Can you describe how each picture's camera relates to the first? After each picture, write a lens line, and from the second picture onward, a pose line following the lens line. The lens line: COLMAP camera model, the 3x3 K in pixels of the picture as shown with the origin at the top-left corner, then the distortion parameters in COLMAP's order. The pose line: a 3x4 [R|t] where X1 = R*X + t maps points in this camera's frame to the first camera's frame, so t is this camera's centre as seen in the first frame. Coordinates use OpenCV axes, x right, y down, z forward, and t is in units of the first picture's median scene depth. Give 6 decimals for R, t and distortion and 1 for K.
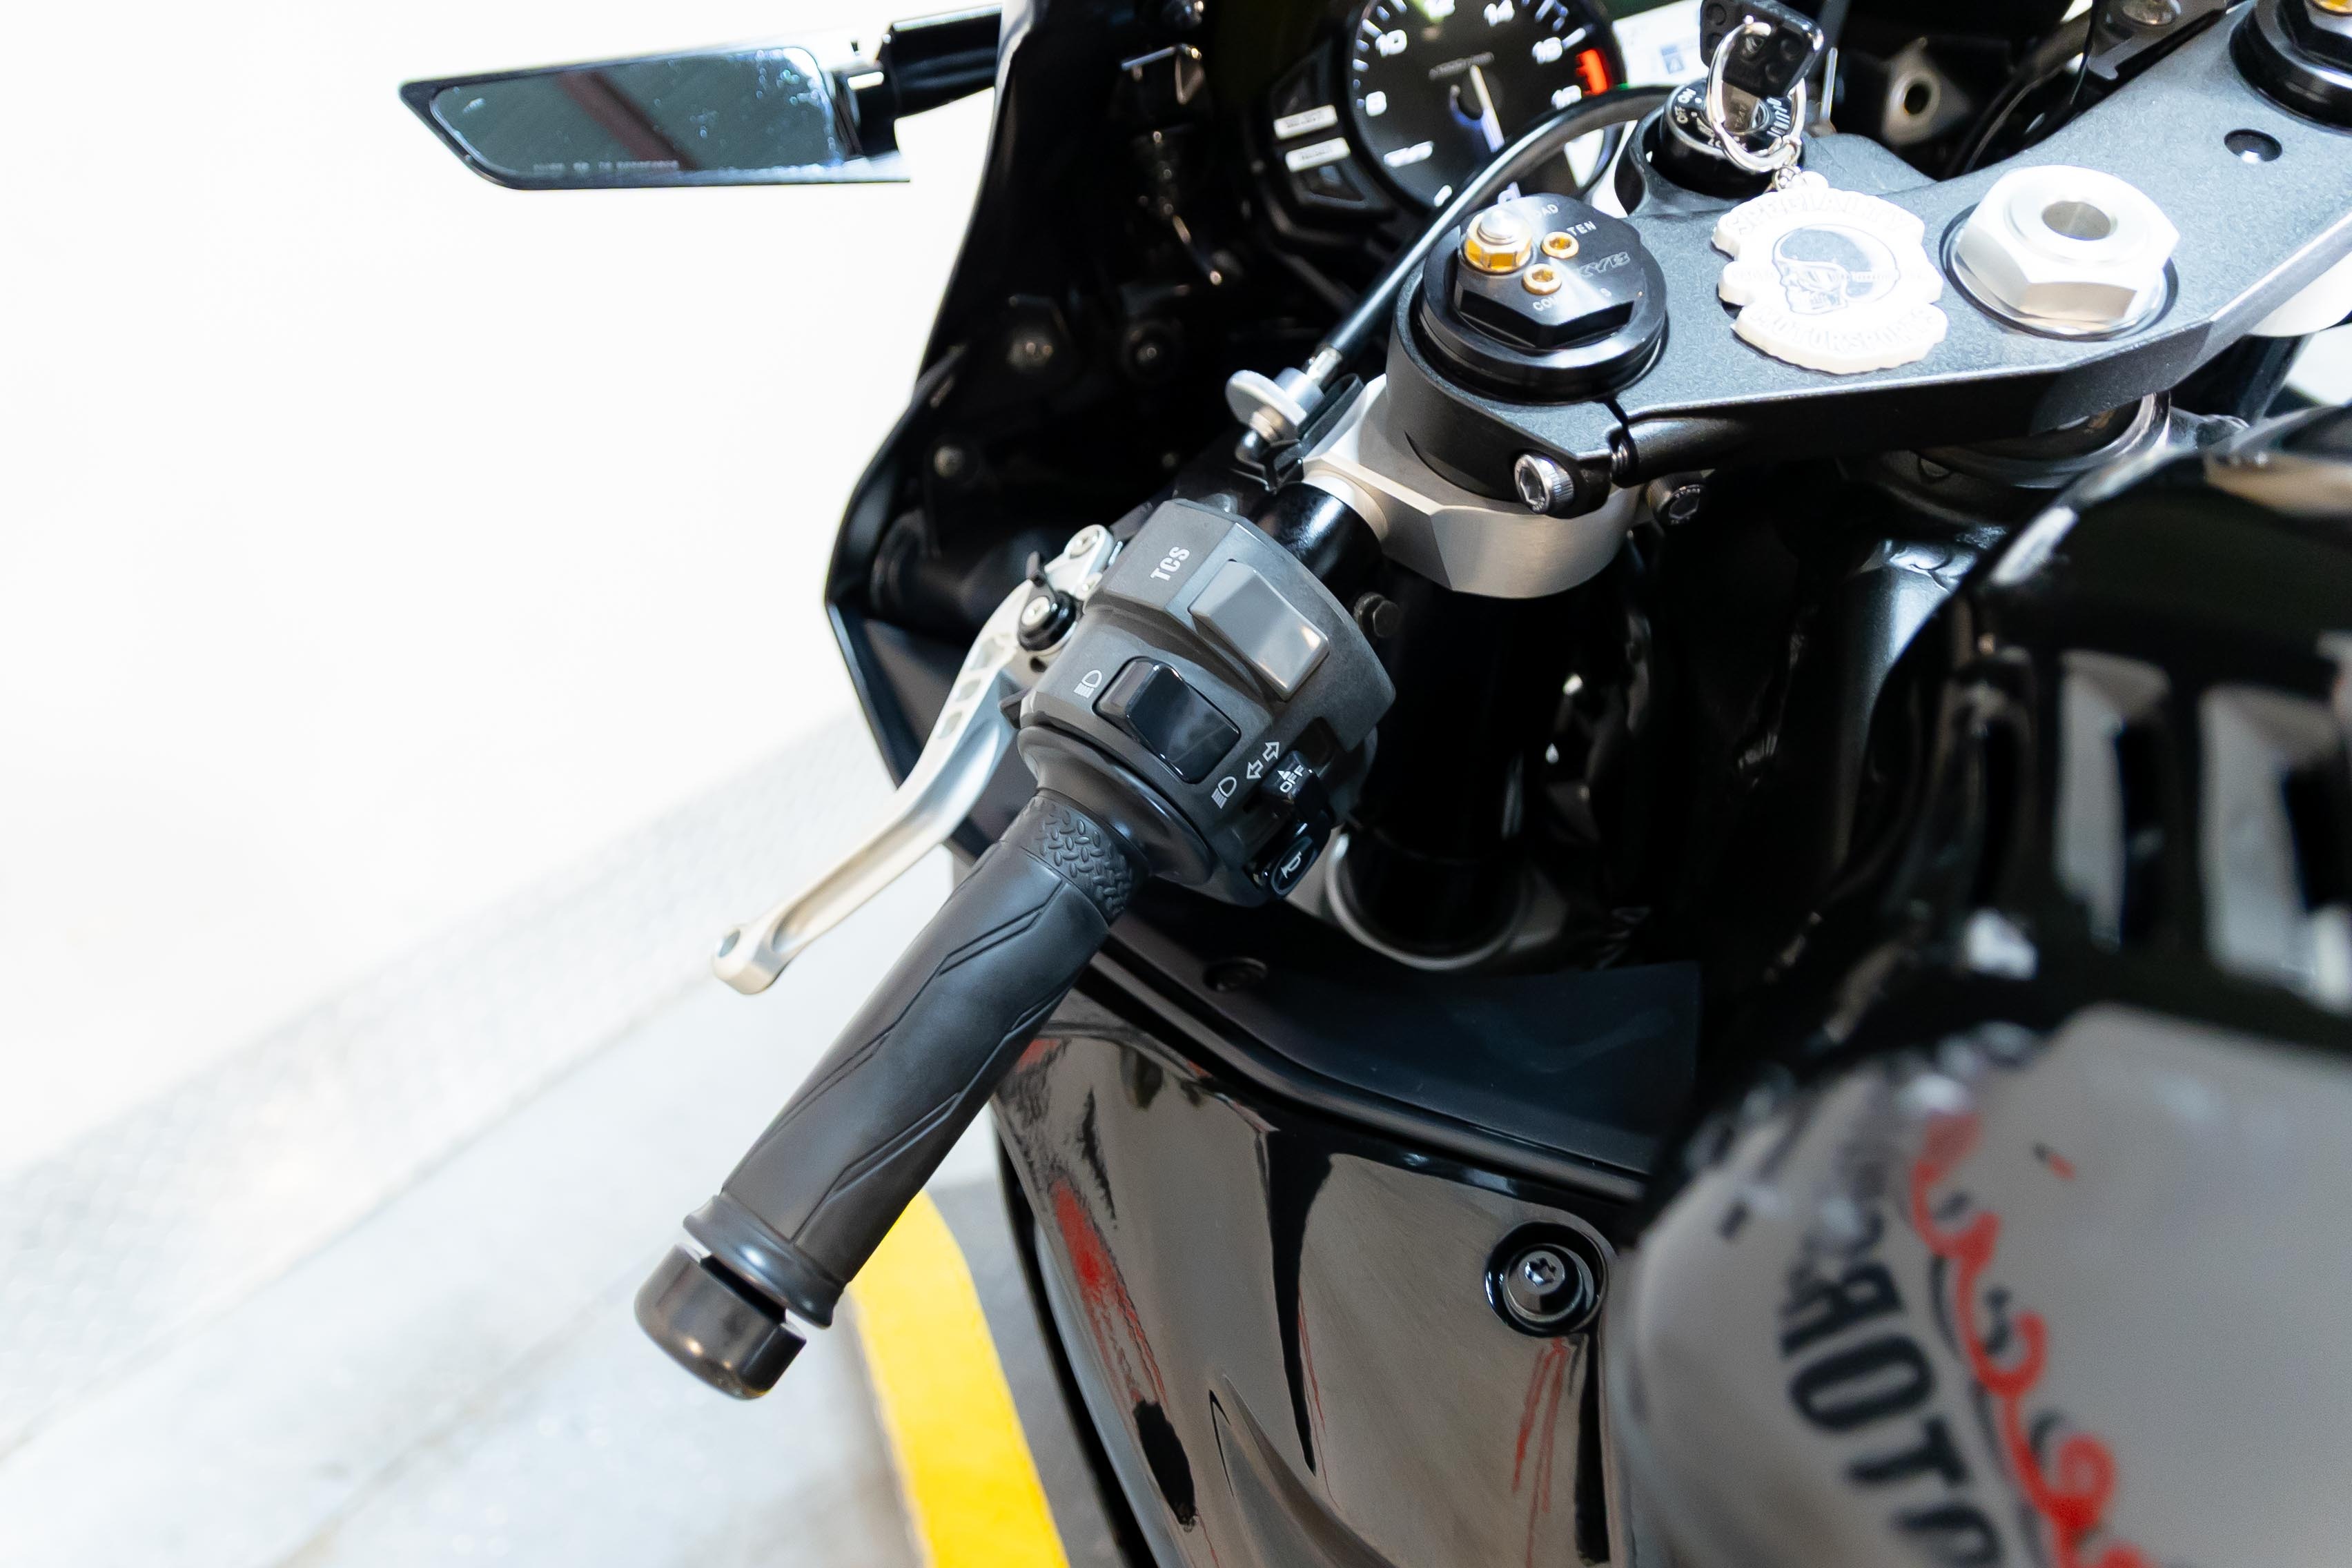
lens RADIAL K [[1844.6, 0, 1107.1], [0, 1844.6, 786.8], [0, 0, 1]] dist [0.003651, -0.004055]
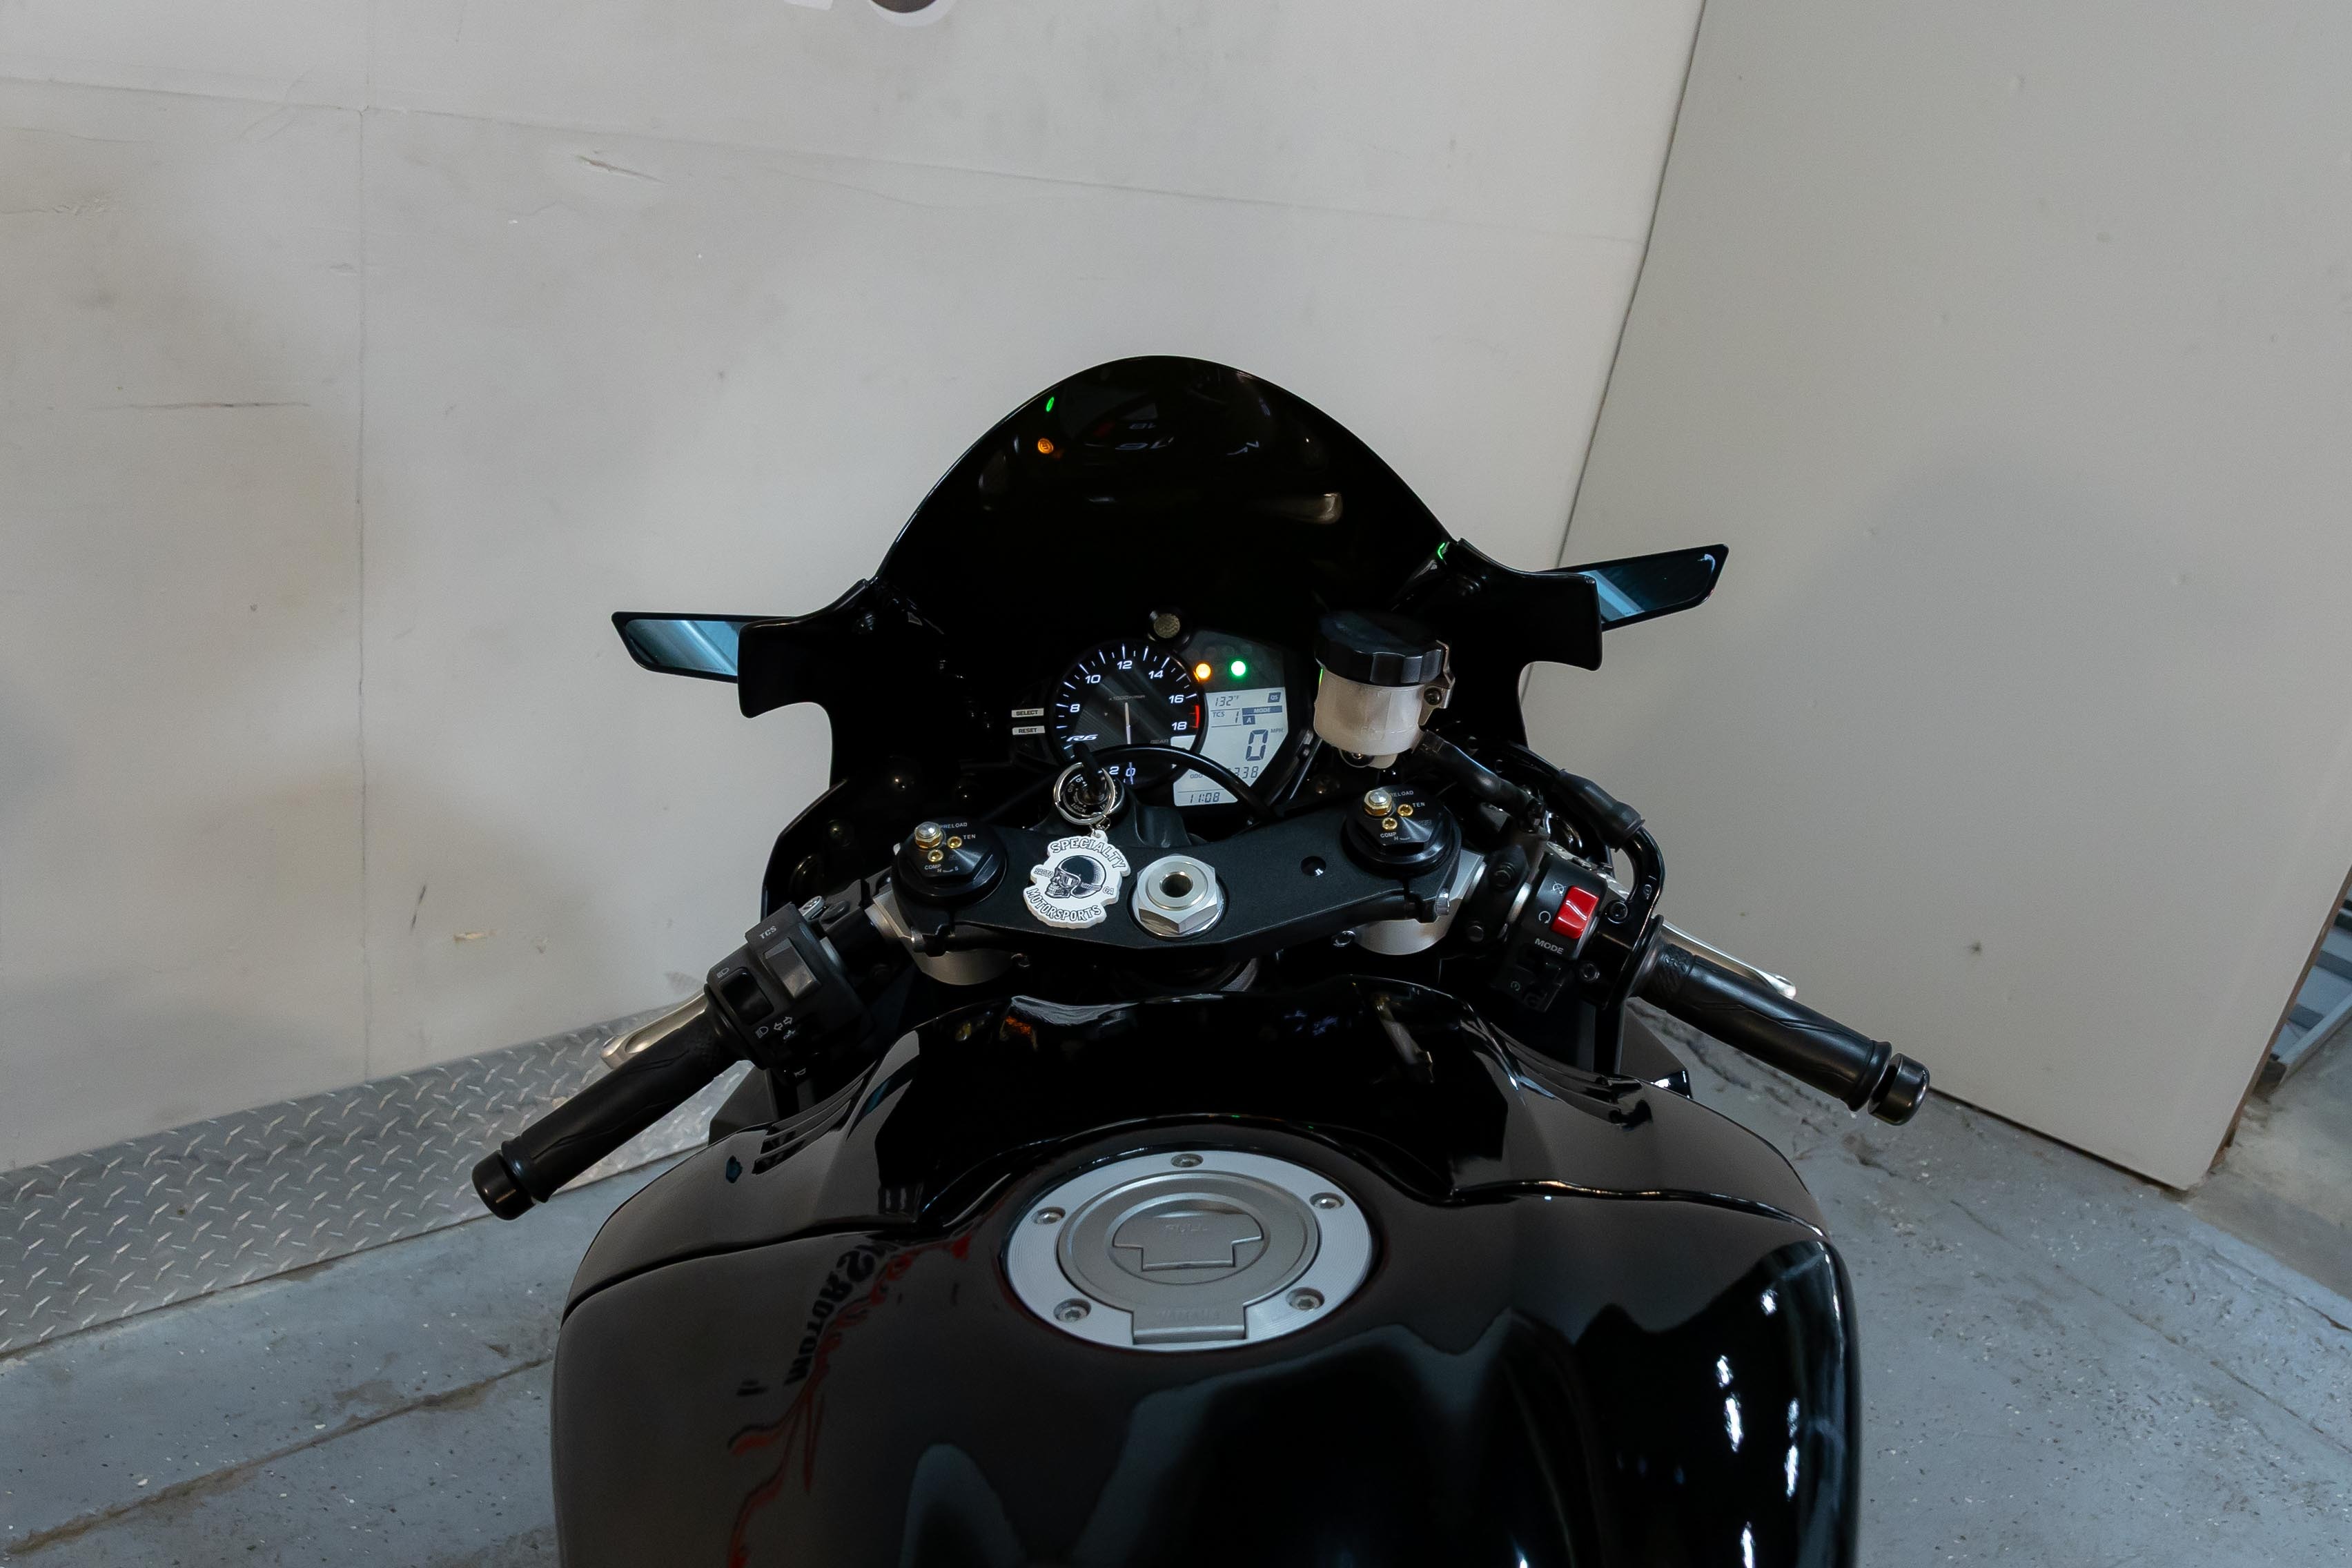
lens RADIAL K [[1844.6, 0, 1107.1], [0, 1844.6, 786.8], [0, 0, 1]] dist [0.003651, -0.004055]
pose [[0.940899, 0.237318, -0.241638, 0.669249], [-0.261229, 0.962604, -0.071789, -0.168420], [0.215565, 0.130669, 0.967707, -0.839448]]
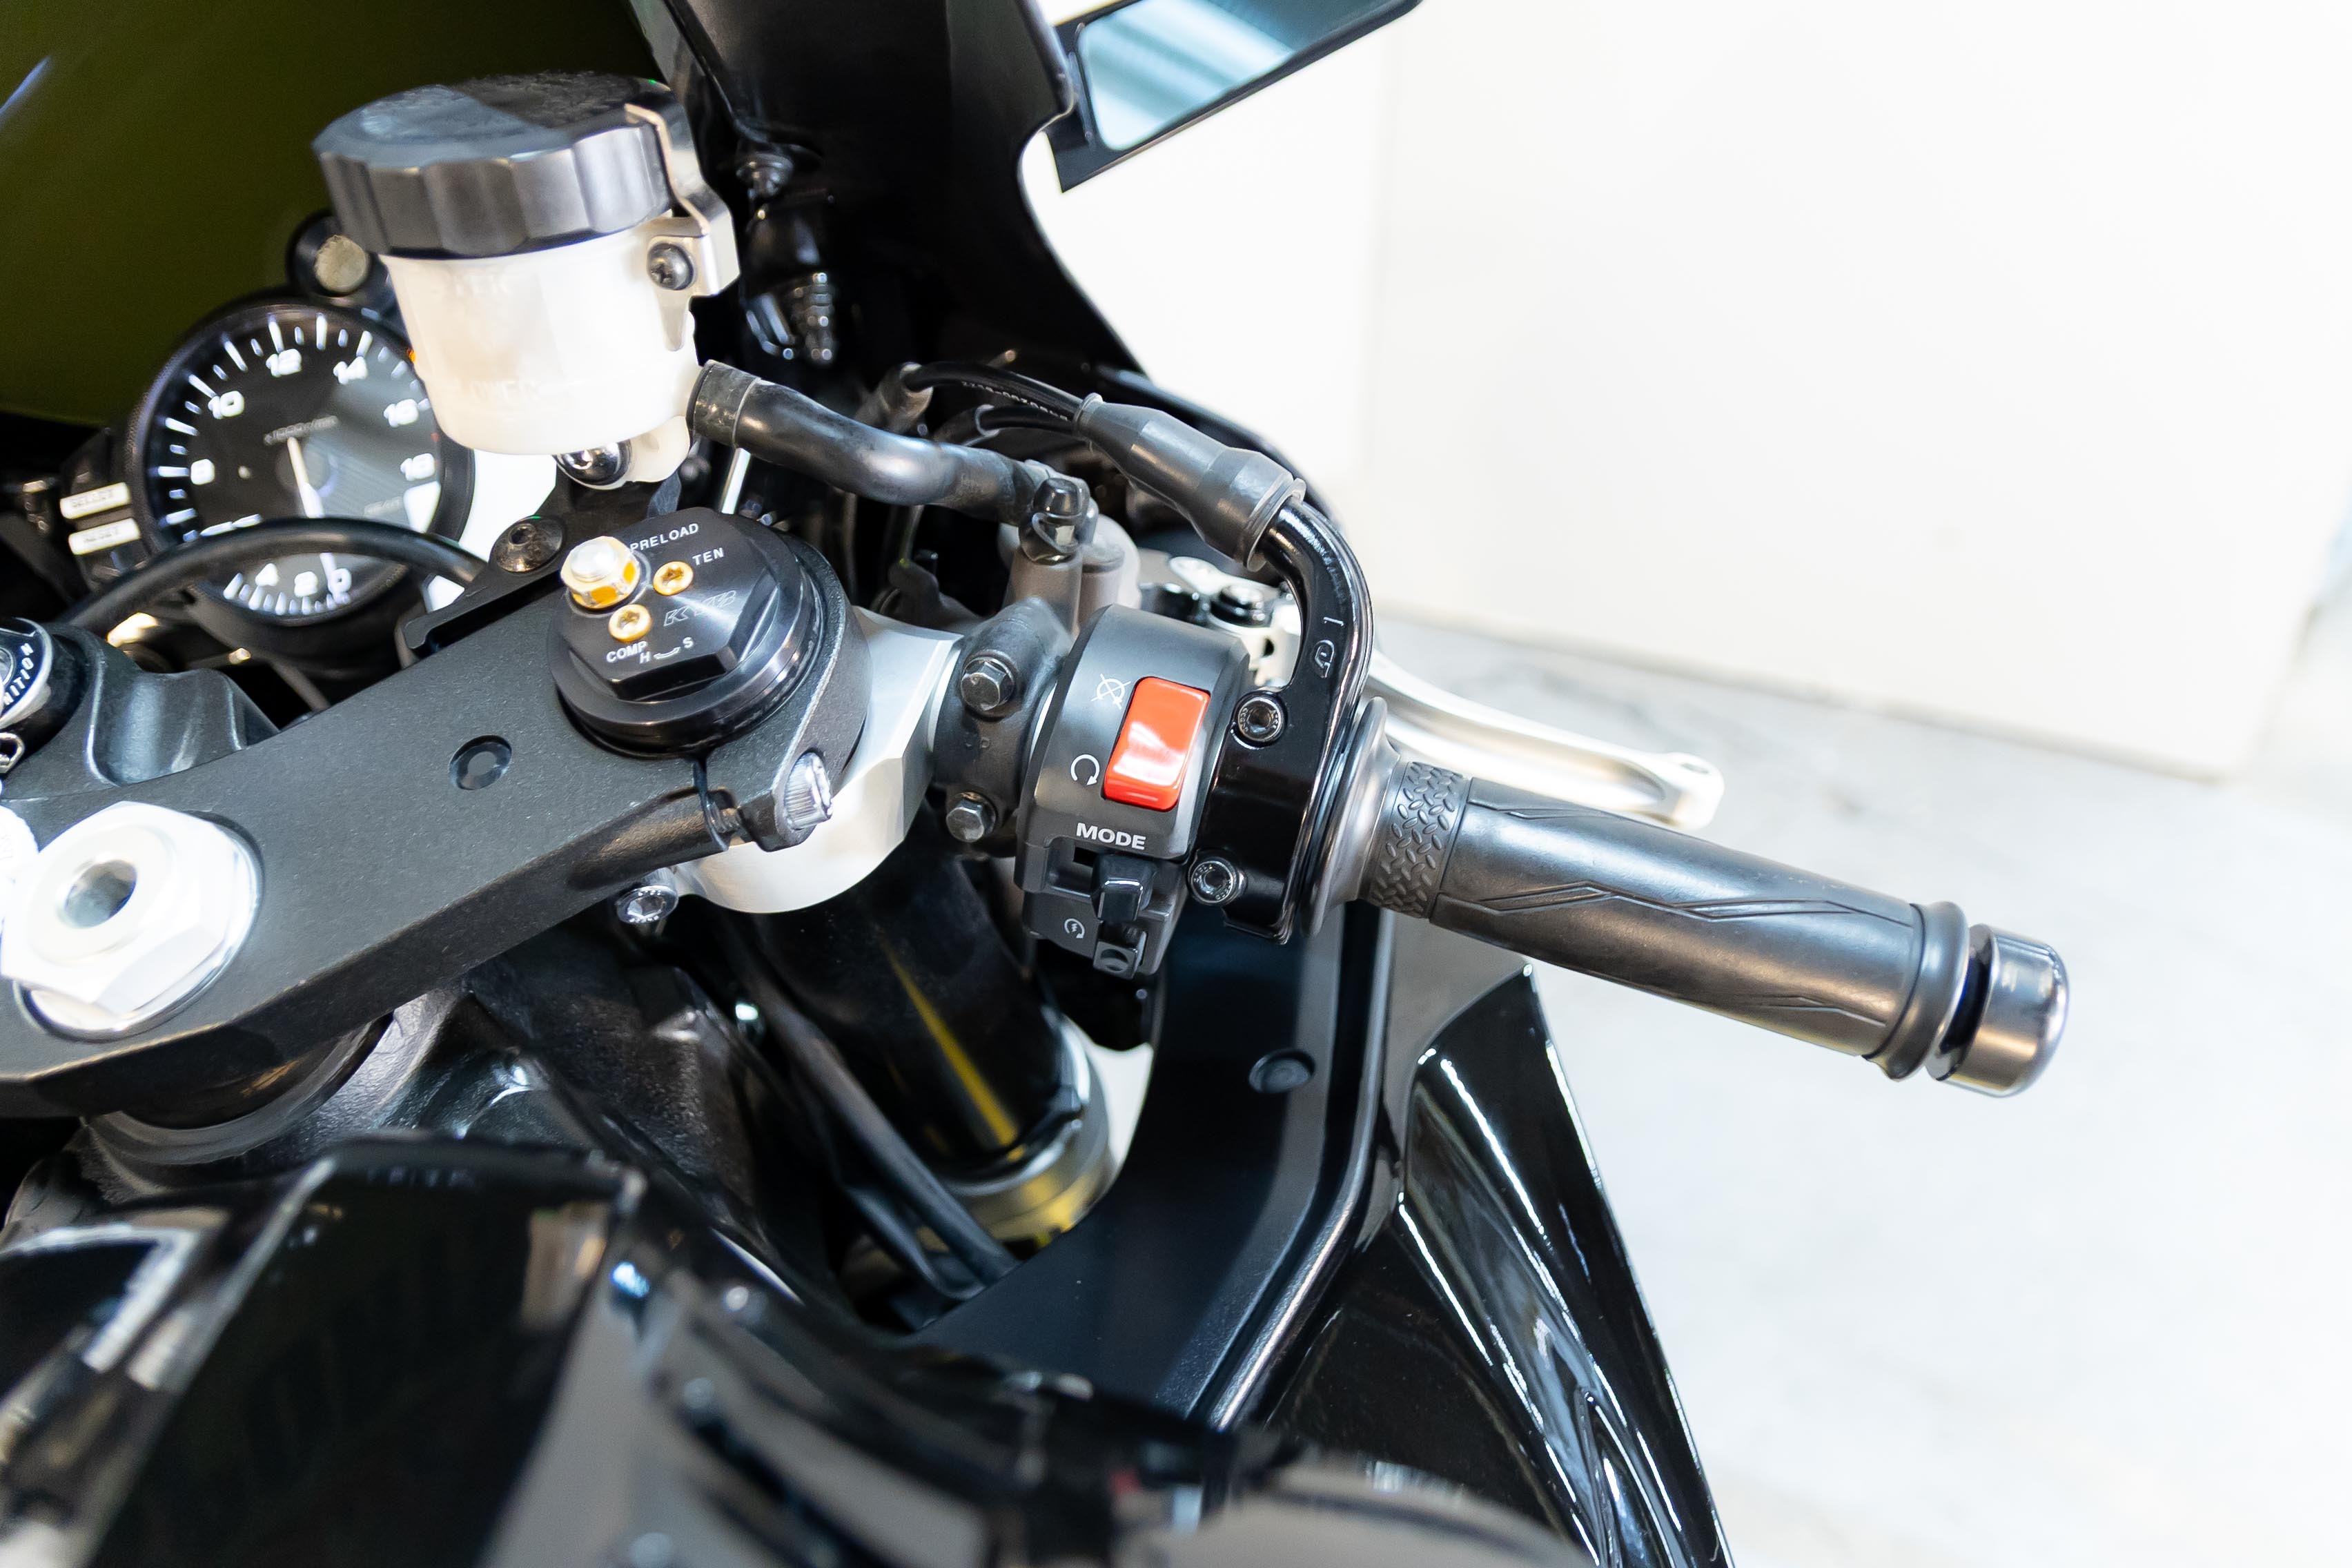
lens RADIAL K [[1844.6, 0, 1107.1], [0, 1844.6, 786.8], [0, 0, 1]] dist [0.003651, -0.004055]
pose [[0.978469, 0.076412, -0.191728, 0.798470], [-0.064621, 0.995657, 0.067024, -0.311044], [0.196017, -0.053192, 0.979157, 0.174881]]
